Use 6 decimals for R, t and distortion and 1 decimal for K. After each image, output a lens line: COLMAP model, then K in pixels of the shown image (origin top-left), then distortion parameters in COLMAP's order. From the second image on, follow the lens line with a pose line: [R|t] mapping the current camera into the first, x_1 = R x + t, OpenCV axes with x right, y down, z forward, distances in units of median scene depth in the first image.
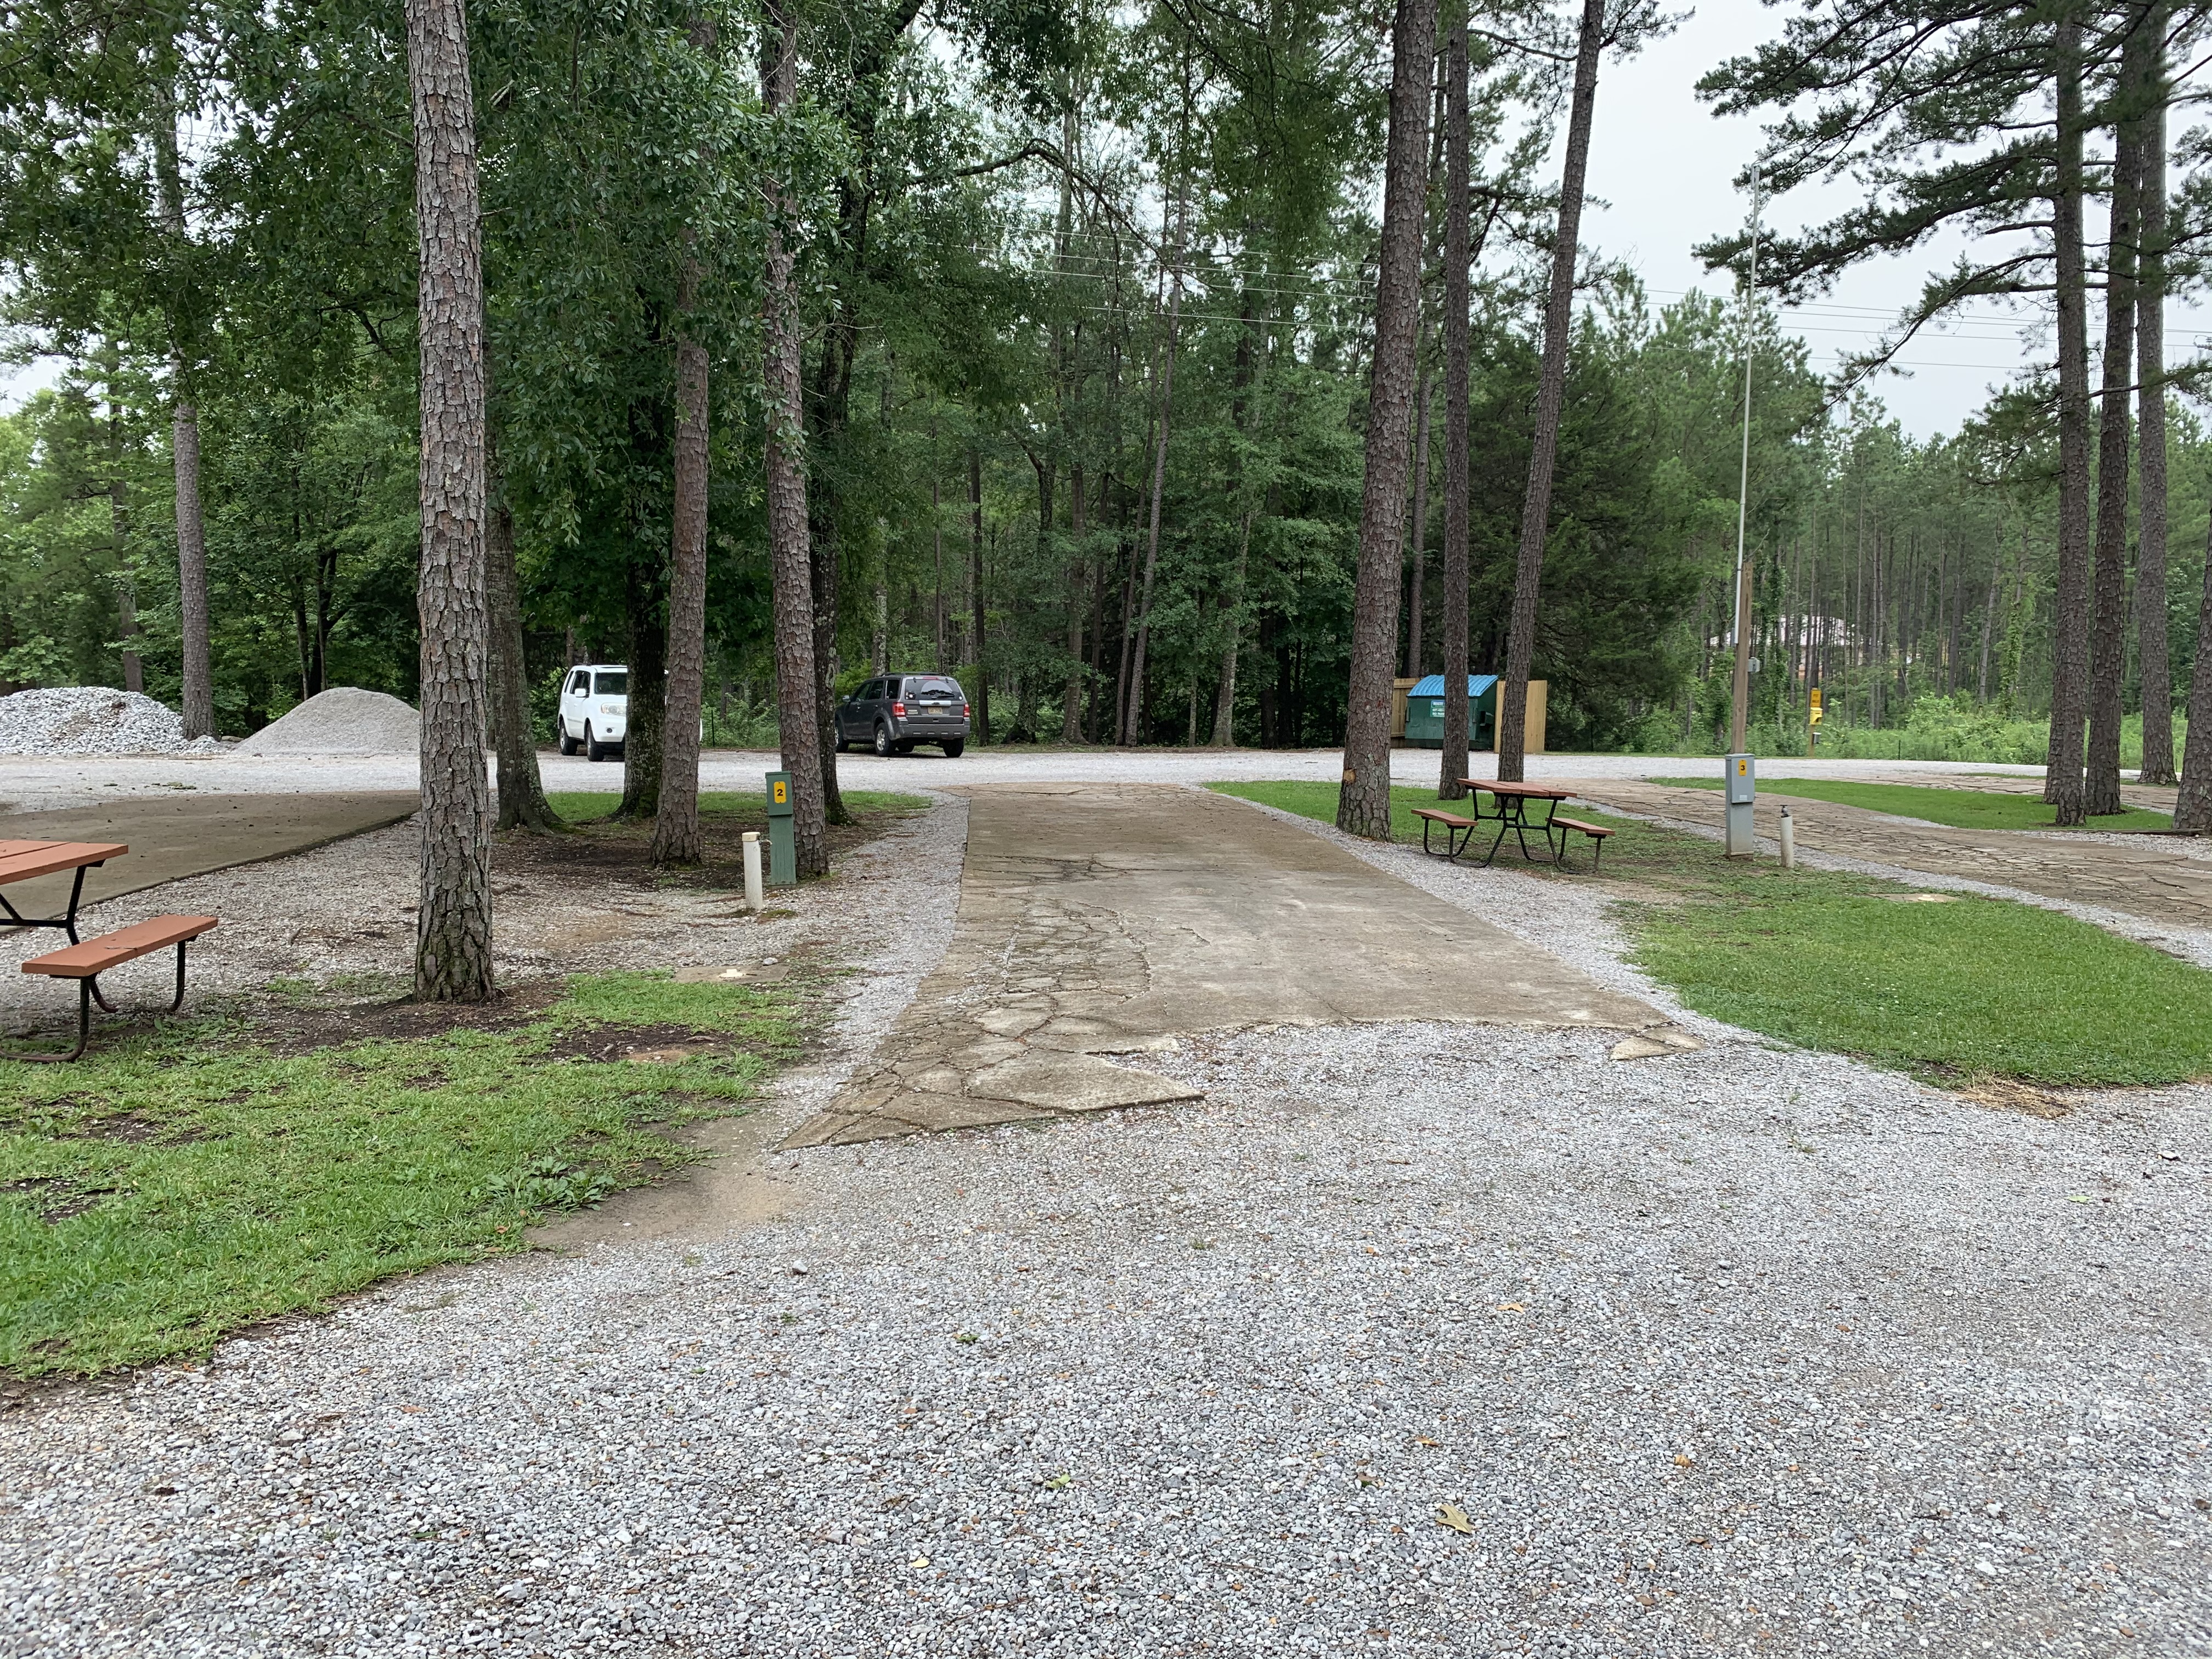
lens RADIAL K [[1702.8, 0, 1106.0], [0, 1702.8, 829.5], [0, 0, 1]] dist [-0.000525, -0.004887]
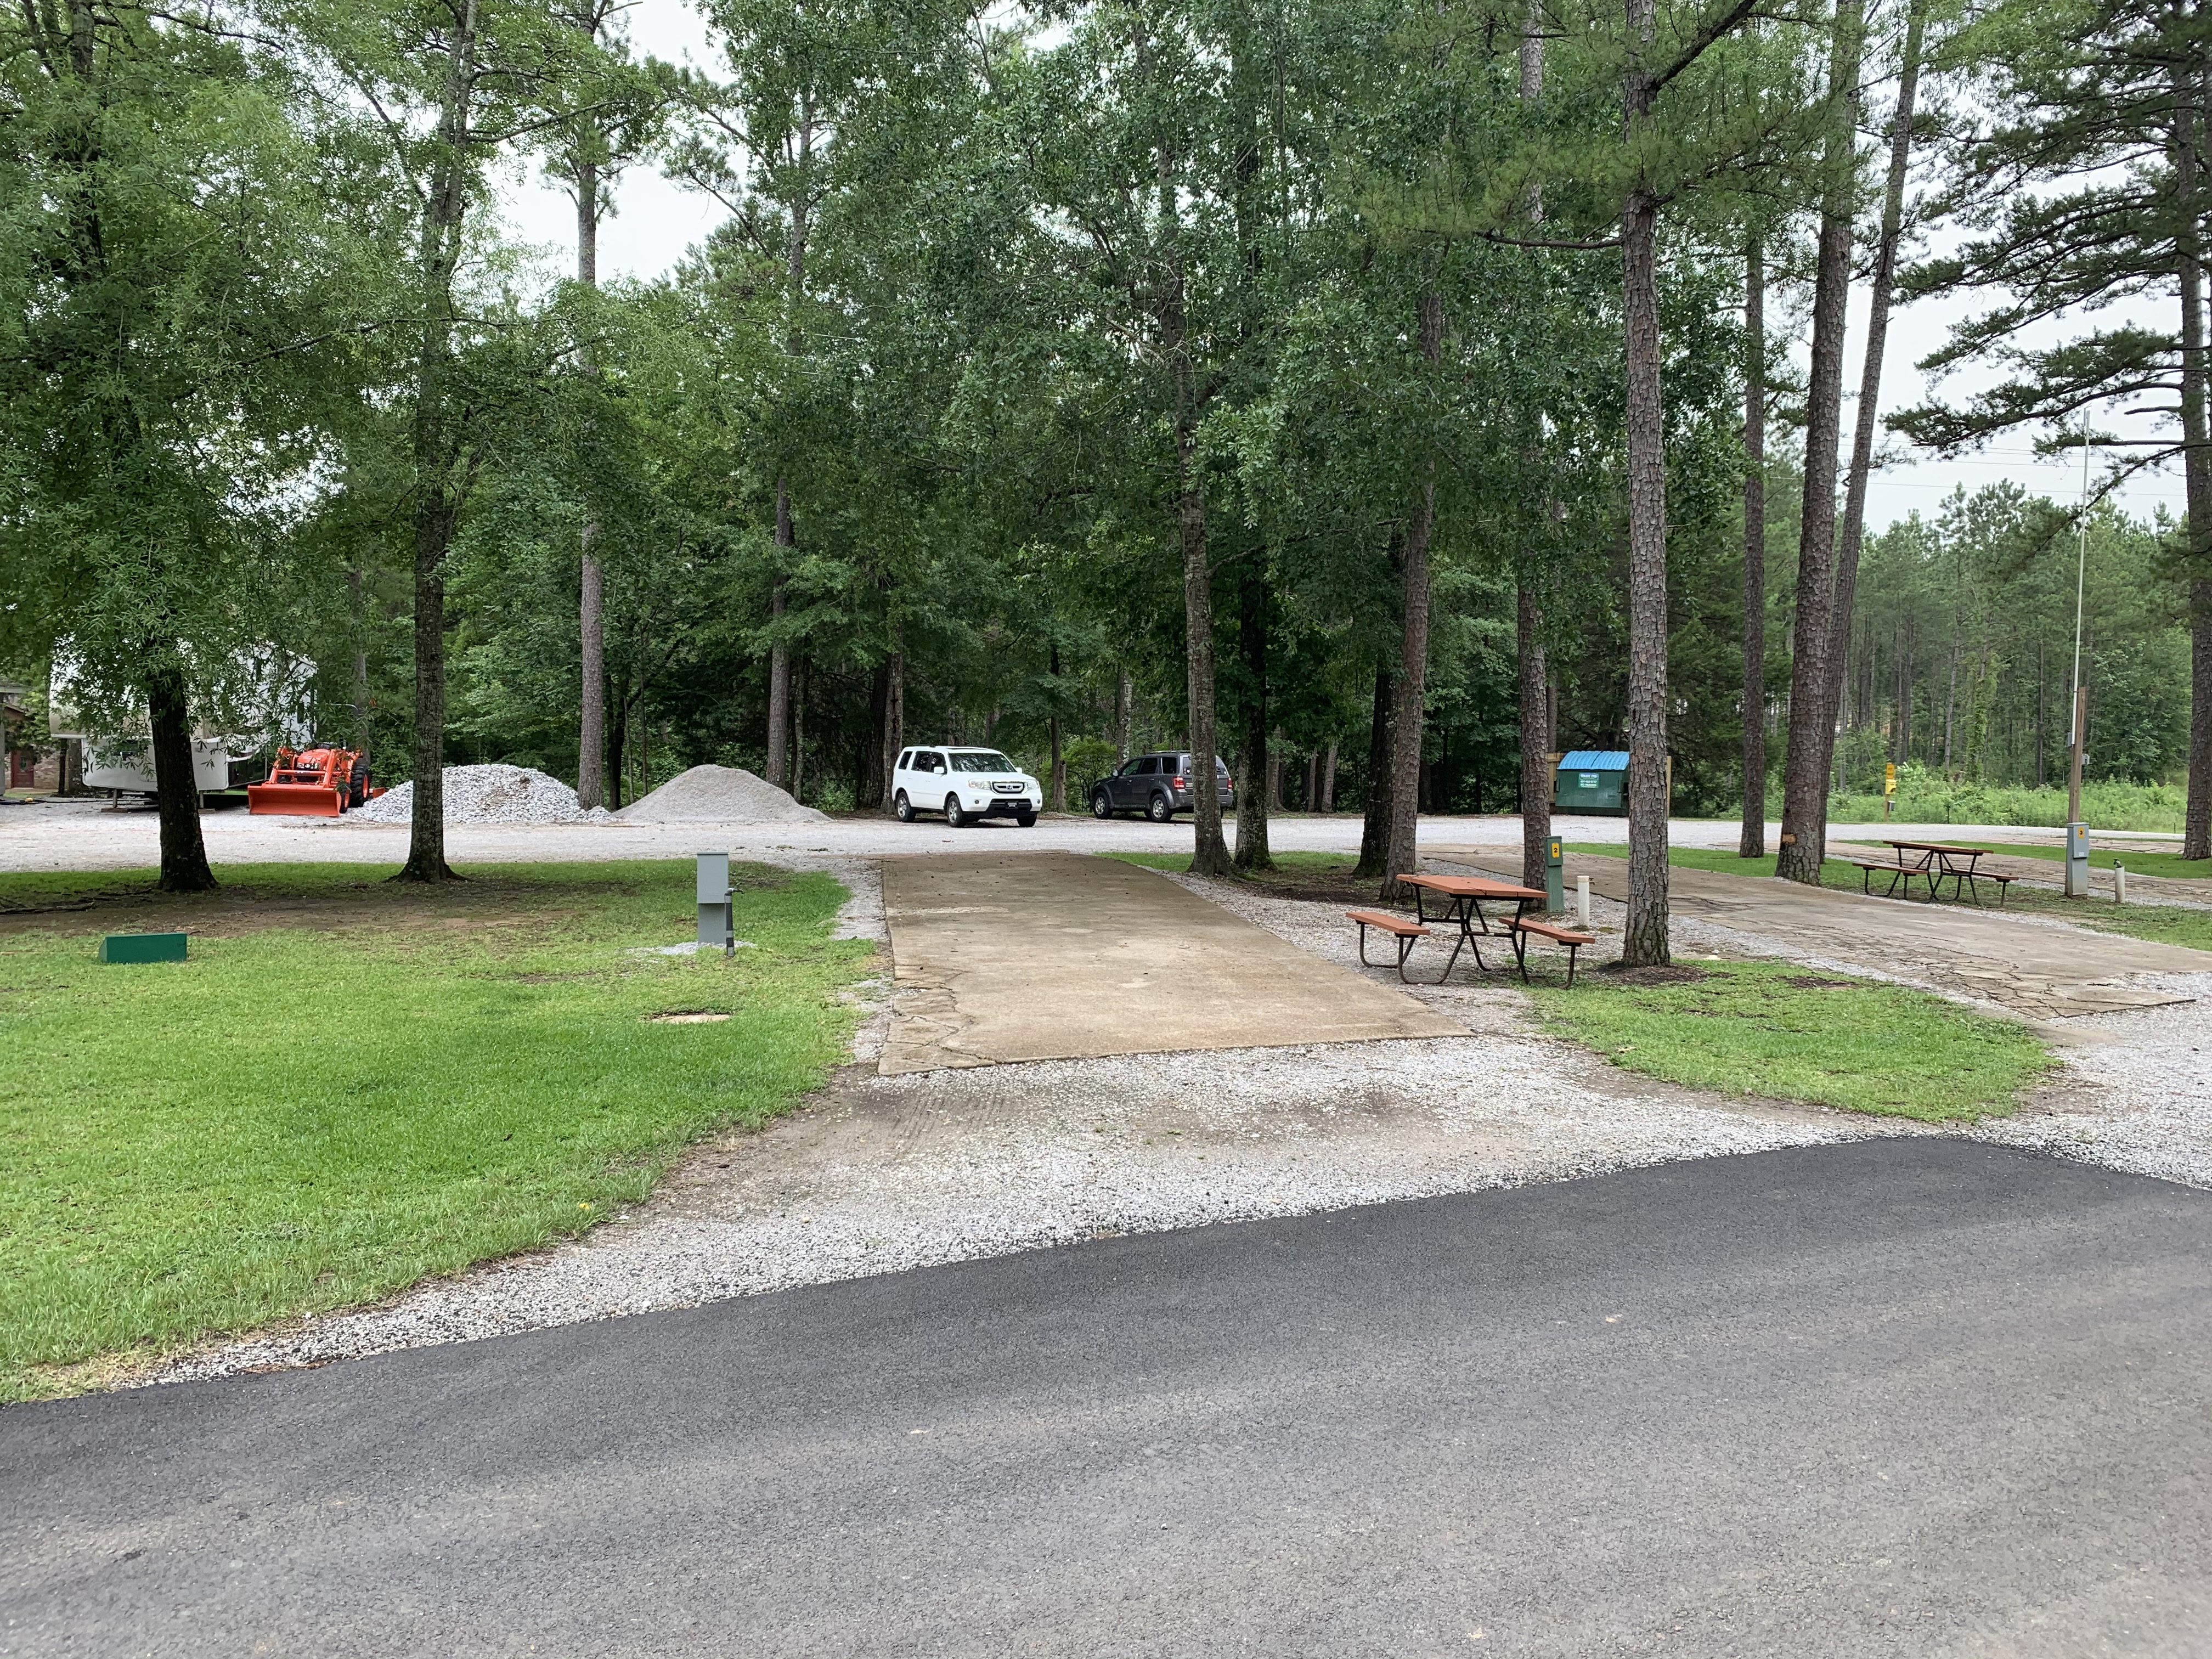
lens RADIAL K [[1676.3, 0, 1106.0], [0, 1676.3, 829.5], [0, 0, 1]] dist [0.000402, 0.002040]
pose [[0.998980, -0.002355, 0.045092, -0.238556], [0.004027, 0.999306, -0.037027, 0.004787], [-0.044974, 0.037171, 0.998296, -0.165893]]
